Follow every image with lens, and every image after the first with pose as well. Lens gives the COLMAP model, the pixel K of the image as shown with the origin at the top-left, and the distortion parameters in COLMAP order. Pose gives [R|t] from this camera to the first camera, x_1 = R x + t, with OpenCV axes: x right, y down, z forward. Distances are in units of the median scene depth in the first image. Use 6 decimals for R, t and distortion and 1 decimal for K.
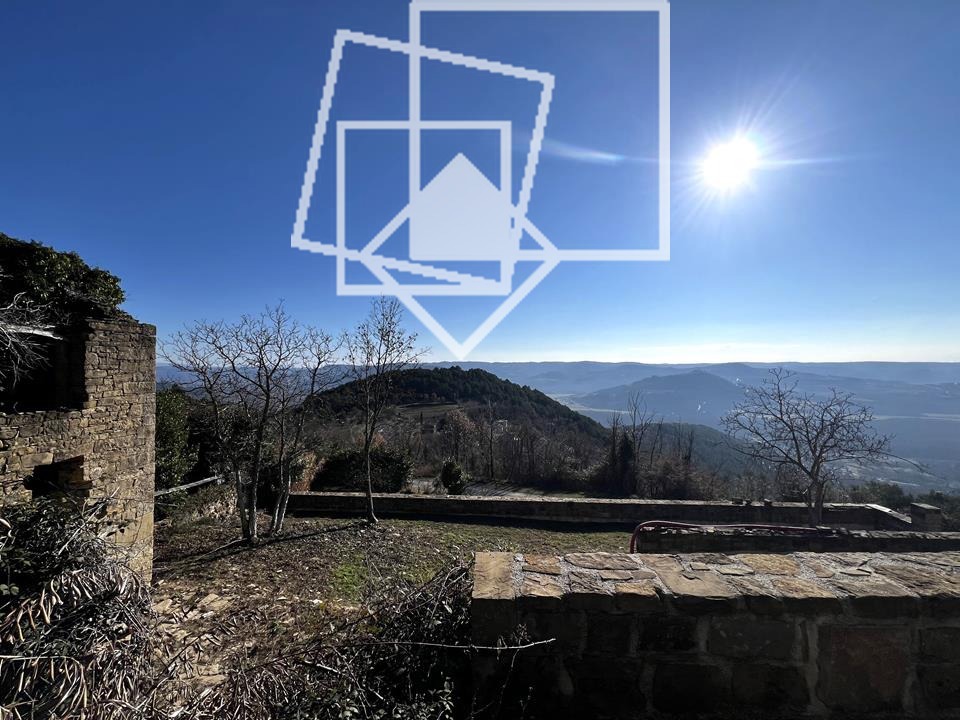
lens RADIAL K [[380.8, 0, 478.0], [0, 380.8, 359.9], [0, 0, 1]] dist [-0.003351, 0.000674]
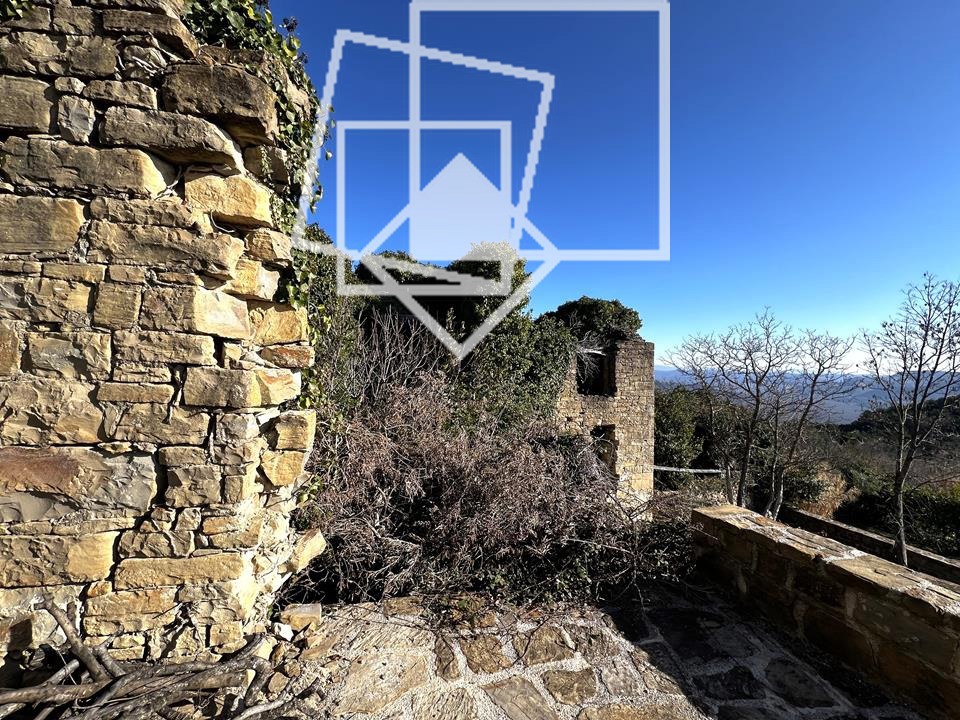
lens RADIAL K [[380.8, 0, 479.3], [0, 380.8, 359.8], [0, 0, 1]] dist [-0.003351, 0.000674]
pose [[0.344041, -0.011615, -0.938883, 0.153418], [0.000929, 0.999927, -0.012030, -0.005699], [0.938954, 0.003266, 0.344027, -0.063295]]
